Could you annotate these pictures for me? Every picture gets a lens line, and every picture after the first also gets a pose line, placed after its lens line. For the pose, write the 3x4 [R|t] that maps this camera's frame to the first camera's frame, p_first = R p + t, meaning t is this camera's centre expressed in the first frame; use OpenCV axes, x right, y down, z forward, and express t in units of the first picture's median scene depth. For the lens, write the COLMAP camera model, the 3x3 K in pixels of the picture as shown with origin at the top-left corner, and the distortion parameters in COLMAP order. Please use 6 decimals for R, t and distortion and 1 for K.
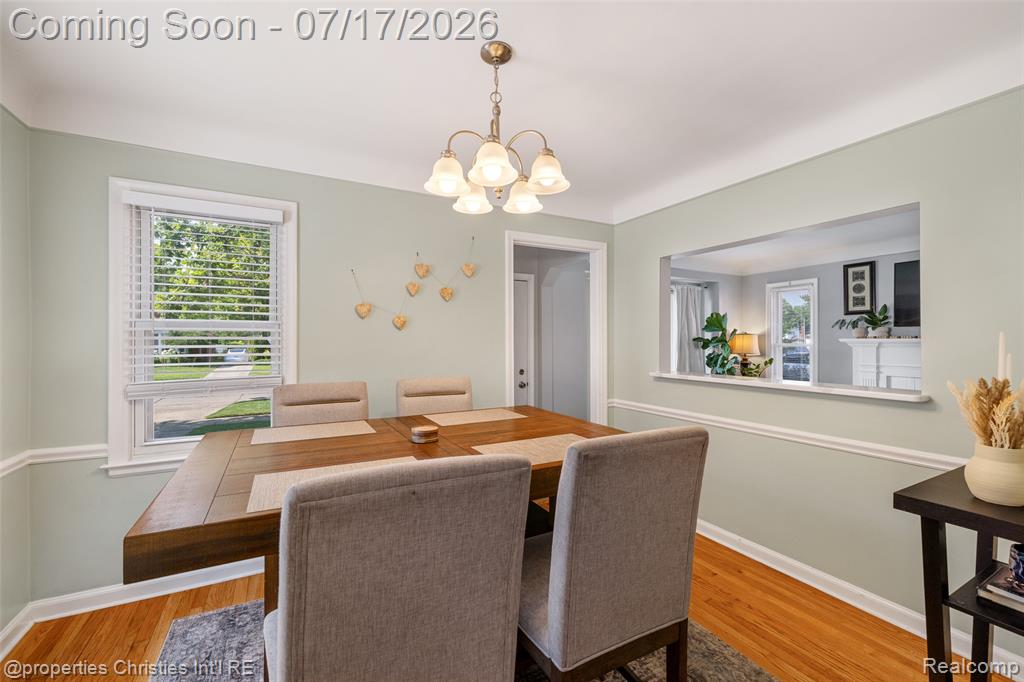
lens RADIAL K [[436.9, 0, 512.4], [0, 436.9, 338.8], [0, 0, 1]] dist [-0.000236, 0.000224]
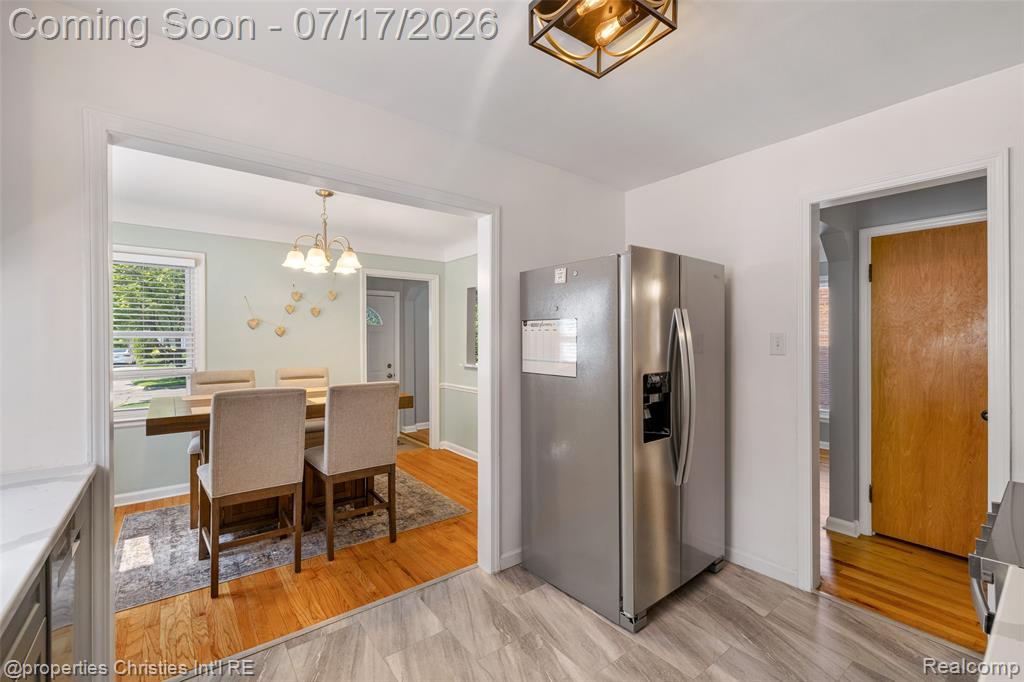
lens RADIAL K [[436.9, 0, 512.4], [0, 436.9, 338.8], [0, 0, 1]] dist [-0.000236, 0.000224]
pose [[0.984434, -0.001684, 0.175749, 0.292491], [0.001038, 0.999992, 0.003766, -0.019552], [-0.175754, -0.003525, 0.984428, -0.685177]]
